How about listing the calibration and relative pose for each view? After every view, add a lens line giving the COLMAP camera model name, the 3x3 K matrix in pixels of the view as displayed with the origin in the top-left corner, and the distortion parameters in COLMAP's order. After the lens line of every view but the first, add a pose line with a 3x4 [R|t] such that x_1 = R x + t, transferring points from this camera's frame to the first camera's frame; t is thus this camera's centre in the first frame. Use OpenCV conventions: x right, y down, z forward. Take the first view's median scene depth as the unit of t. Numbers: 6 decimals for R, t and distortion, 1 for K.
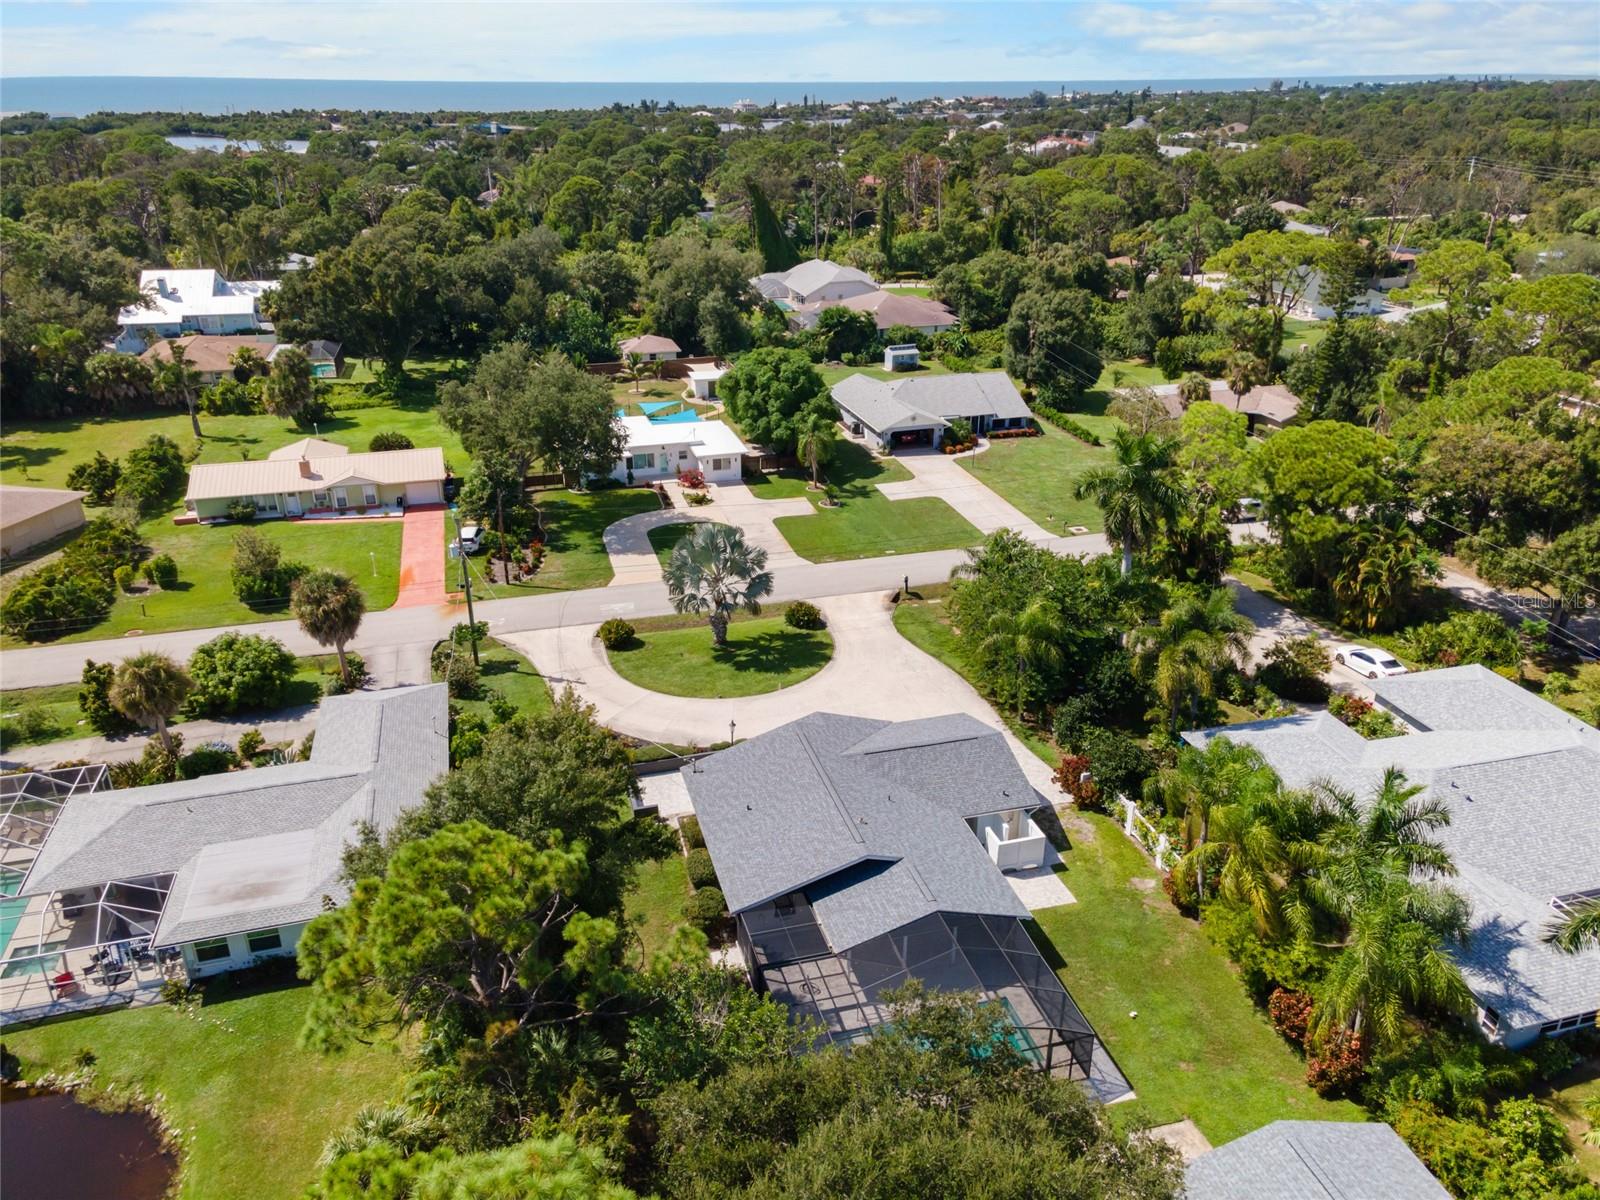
lens RADIAL K [[1161.2, 0, 800.0], [0, 1161.2, 600.0], [0, 0, 1]] dist [0.034766, 0.005698]
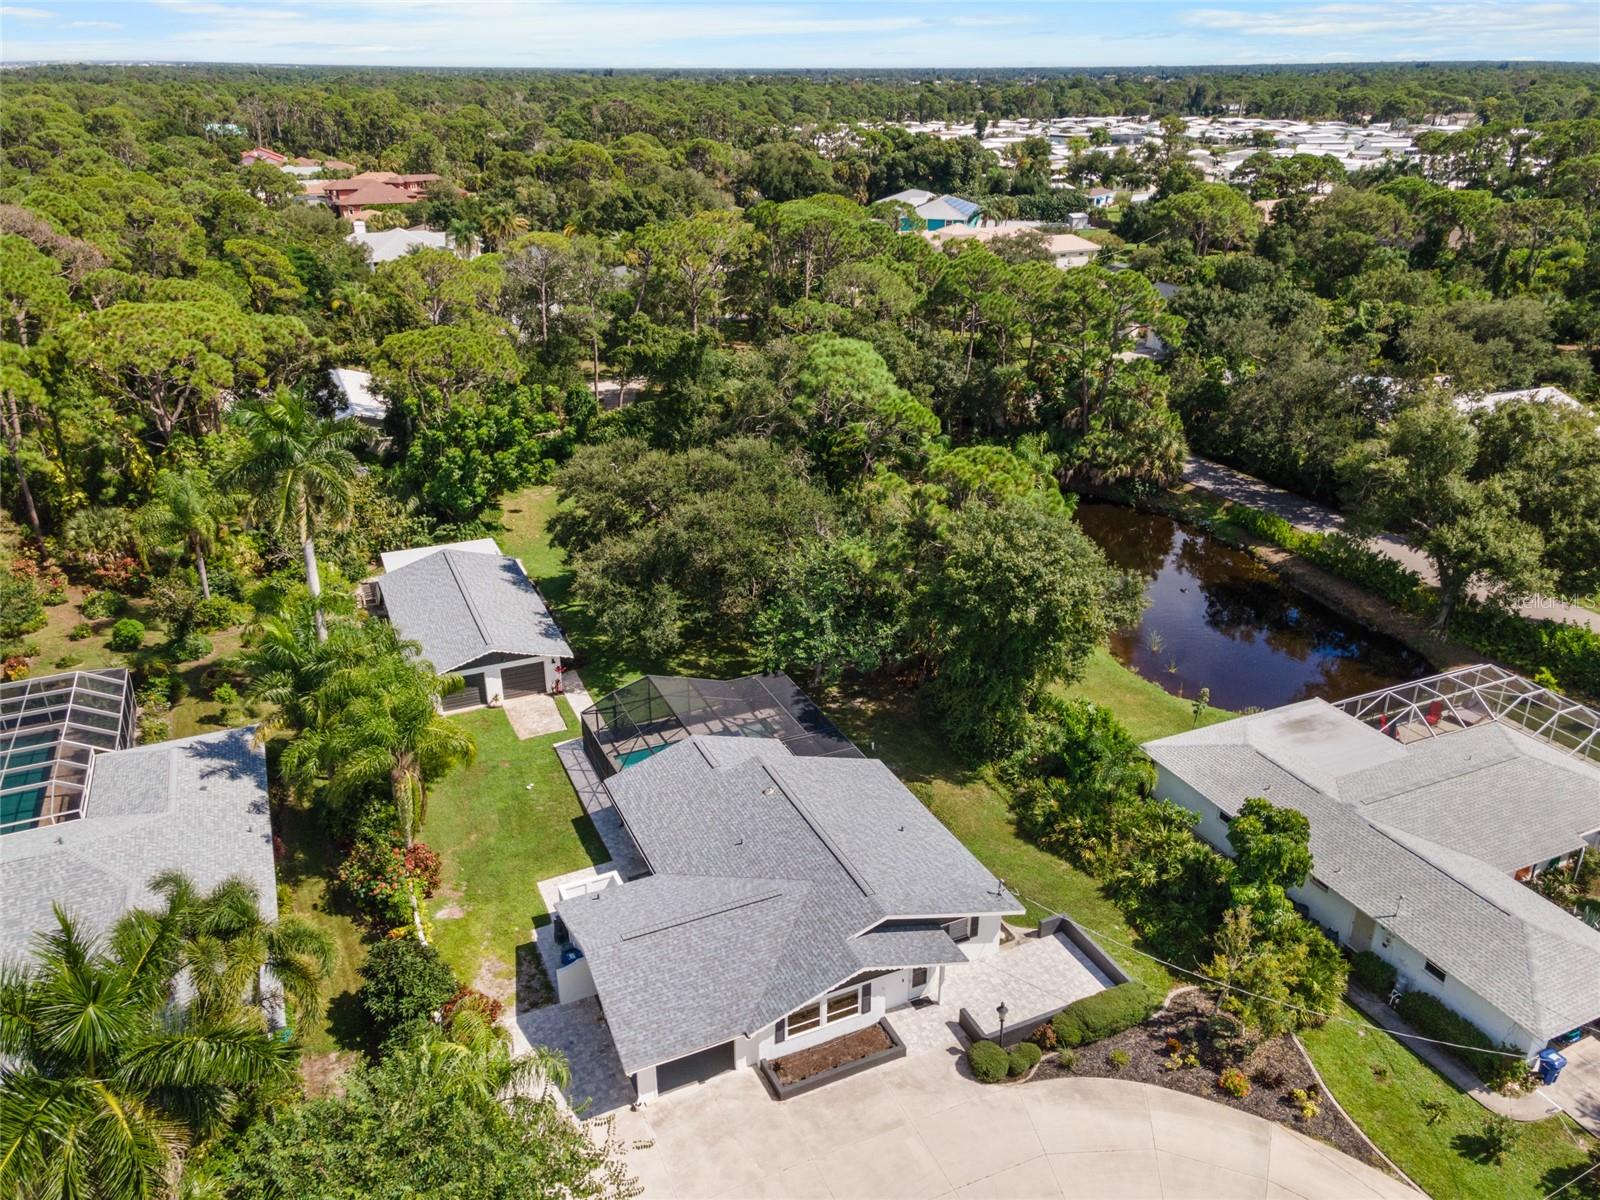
lens RADIAL K [[1161.2, 0, 800.0], [0, 1161.2, 600.0], [0, 0, 1]] dist [0.034766, 0.005698]
pose [[-0.987075, 0.068893, -0.144698, 0.078581], [-0.061326, 0.671794, 0.738195, -0.312173], [0.148064, 0.737528, -0.658885, 0.777593]]
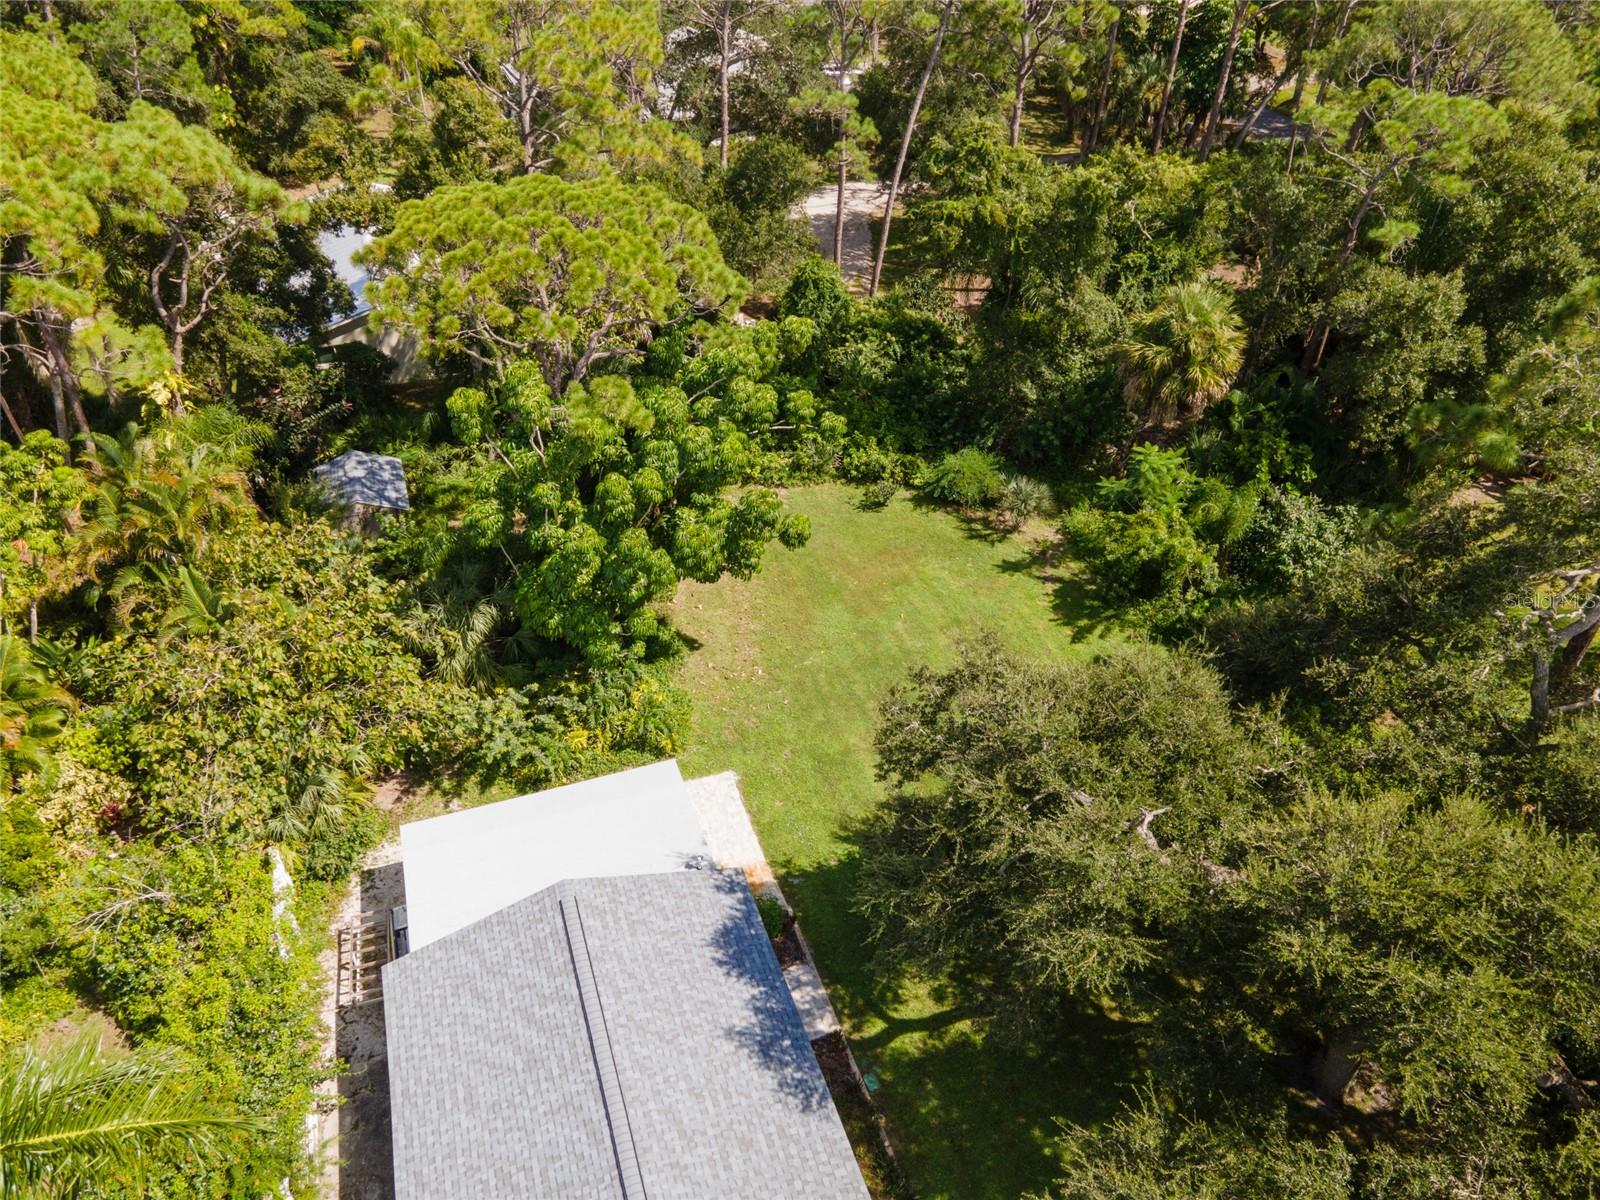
lens RADIAL K [[1157.5, 0, 800.0], [0, 1157.5, 600.0], [0, 0, 1]] dist [0.051272, 0.001695]
pose [[-0.997321, 0.052263, -0.051171, 0.147575], [-0.018917, 0.491494, 0.870675, -0.039726], [0.070655, 0.869311, -0.489189, 0.313452]]
